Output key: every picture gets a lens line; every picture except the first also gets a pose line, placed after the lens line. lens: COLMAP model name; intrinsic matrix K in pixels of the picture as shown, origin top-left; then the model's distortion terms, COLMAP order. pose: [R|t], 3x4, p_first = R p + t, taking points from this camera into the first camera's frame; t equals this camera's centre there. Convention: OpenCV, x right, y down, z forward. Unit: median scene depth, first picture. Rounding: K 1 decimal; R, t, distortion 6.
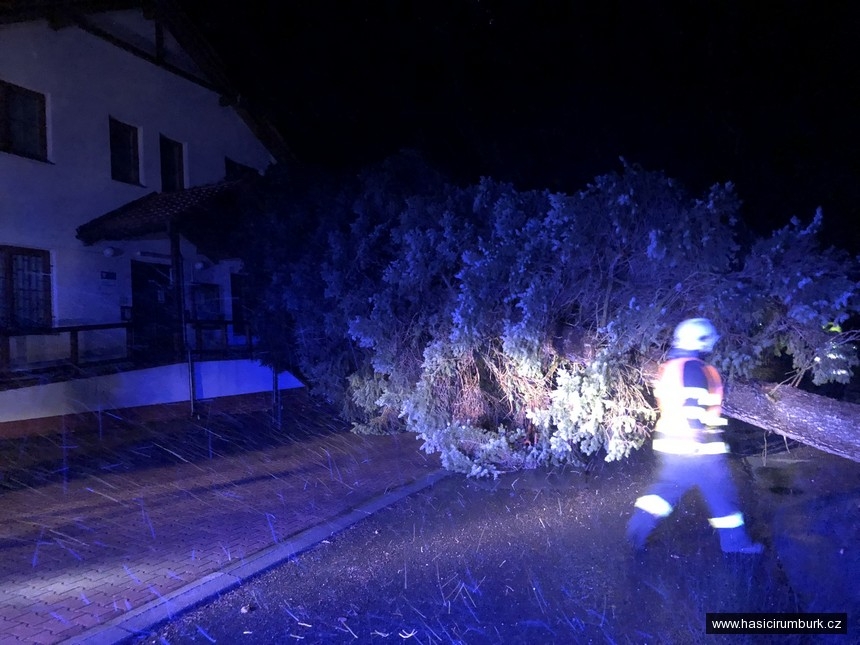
lens RADIAL K [[692.5, 0, 430.0], [0, 692.5, 322.5], [0, 0, 1]] dist [0.031277, -0.051863]
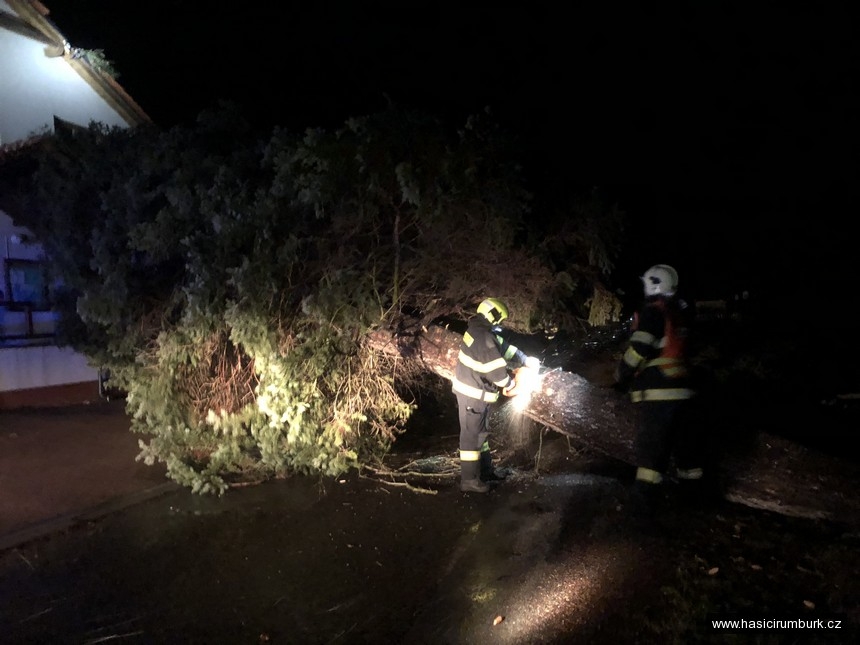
lens RADIAL K [[692.5, 0, 430.0], [0, 692.5, 322.5], [0, 0, 1]] dist [0.031277, -0.051863]
pose [[0.999545, -0.026769, 0.013912, 0.203785], [0.026044, 0.998416, 0.049867, -0.007126], [-0.015225, -0.049482, 0.998659, 0.115277]]
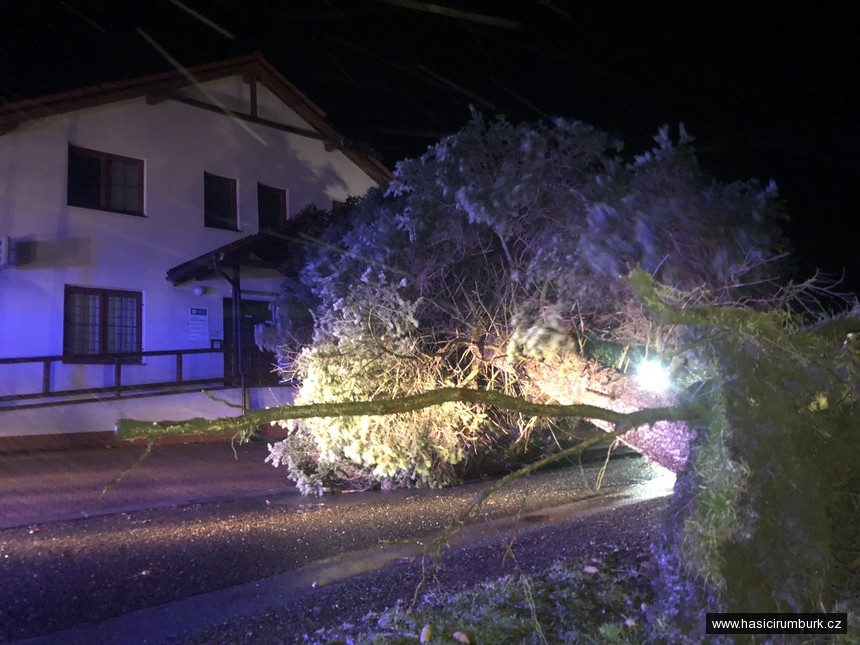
lens RADIAL K [[692.5, 0, 430.0], [0, 692.5, 322.5], [0, 0, 1]] dist [0.031277, -0.051863]
pose [[0.905160, -0.058470, -0.421030, 0.360017], [0.027328, 0.996450, -0.079629, 0.050854], [0.424191, 0.060571, 0.903545, 0.165239]]
